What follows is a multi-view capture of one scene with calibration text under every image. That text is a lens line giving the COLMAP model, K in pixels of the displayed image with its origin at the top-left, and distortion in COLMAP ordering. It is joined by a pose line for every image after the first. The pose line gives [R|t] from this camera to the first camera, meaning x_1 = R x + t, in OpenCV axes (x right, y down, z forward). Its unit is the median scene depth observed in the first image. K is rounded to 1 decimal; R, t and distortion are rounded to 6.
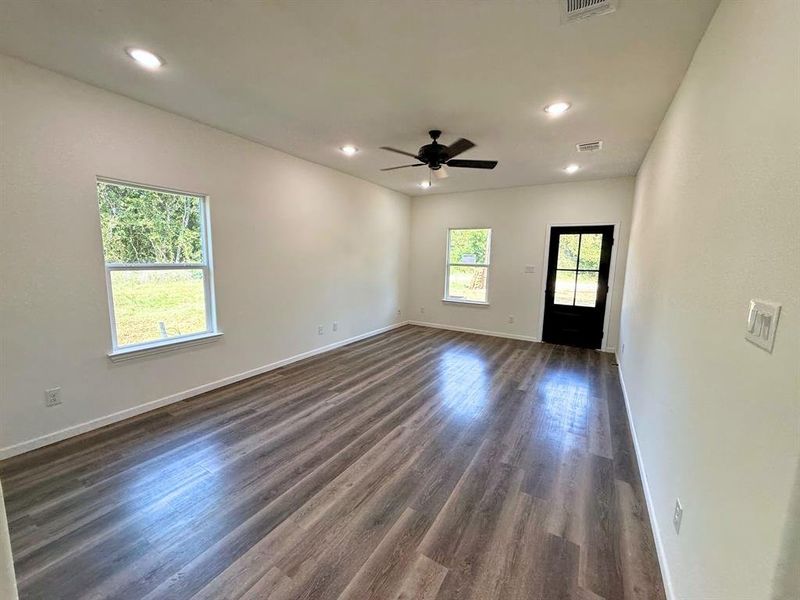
lens RADIAL K [[323.5, 0, 398.1], [0, 323.5, 300.7], [0, 0, 1]] dist [0.007404, 0.000197]
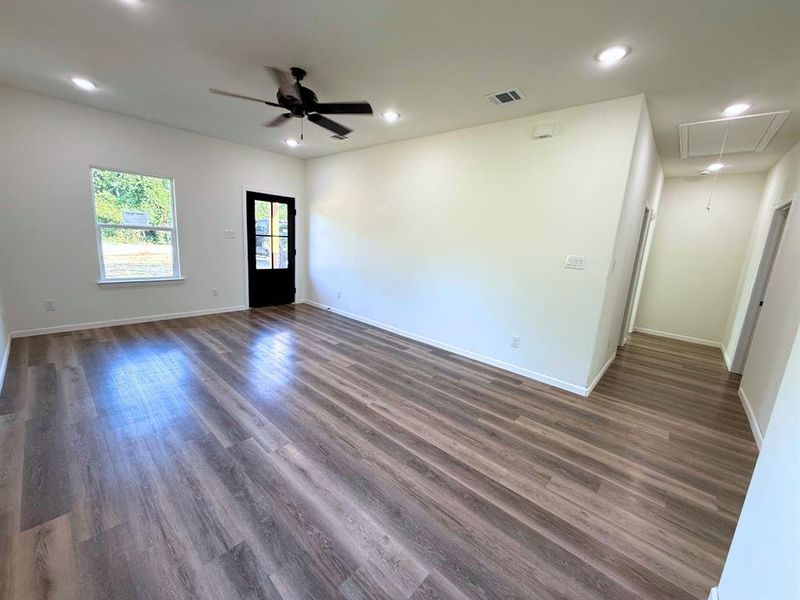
lens RADIAL K [[323.5, 0, 398.1], [0, 323.5, 300.7], [0, 0, 1]] dist [0.007404, 0.000197]
pose [[0.180485, -0.199003, 0.963236, -0.726473], [0.073566, 0.979306, 0.188539, -0.086425], [-0.980823, 0.036833, 0.191390, 0.601286]]
